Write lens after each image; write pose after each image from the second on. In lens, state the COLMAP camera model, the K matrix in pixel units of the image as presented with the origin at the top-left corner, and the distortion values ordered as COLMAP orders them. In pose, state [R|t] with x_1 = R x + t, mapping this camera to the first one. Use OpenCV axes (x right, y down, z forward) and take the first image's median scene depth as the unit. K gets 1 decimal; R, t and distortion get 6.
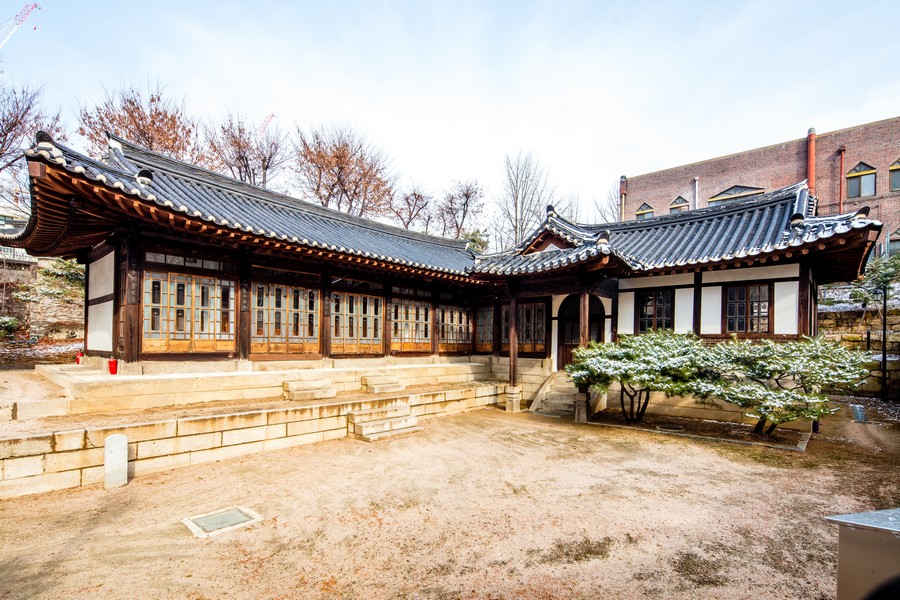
lens RADIAL K [[435.6, 0, 450.2], [0, 435.6, 340.1], [0, 0, 1]] dist [-0.000234, -0.000941]
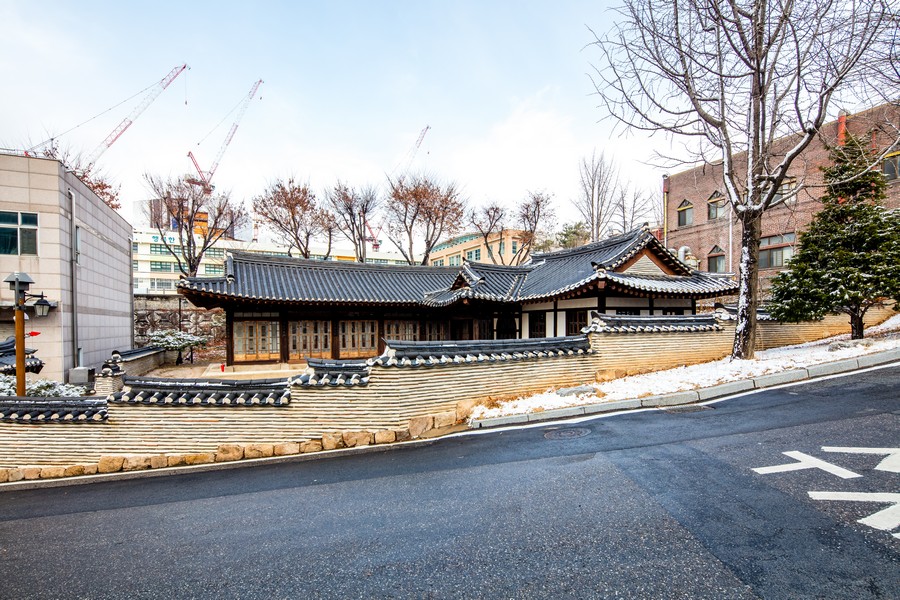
lens RADIAL K [[437.7, 0, 451.6], [0, 437.7, 326.5], [0, 0, 1]] dist [0.000947, -0.001194]
pose [[0.926774, -0.023201, -0.374902, 0.726488], [0.027435, 0.999606, 0.005960, -0.085119], [0.374615, -0.015809, 0.927045, -0.377789]]
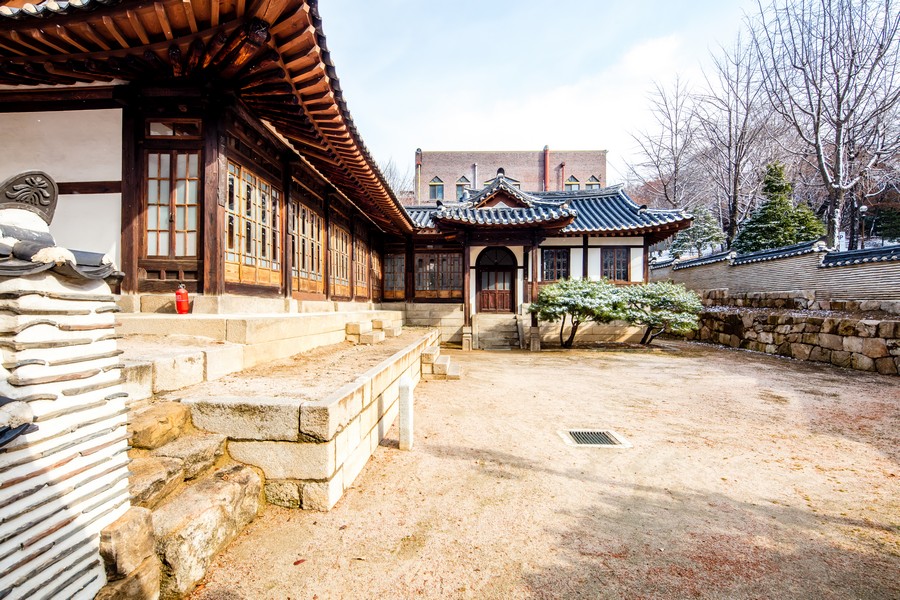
lens RADIAL K [[435.0, 0, 450.0], [0, 435.0, 300.0], [0, 0, 1]] dist [0.000772, -0.000059]
pose [[0.771702, -0.002422, 0.635980, -0.605105], [0.004807, 0.999986, -0.002024, 0.042558], [-0.635967, 0.004619, 0.771703, 0.188623]]
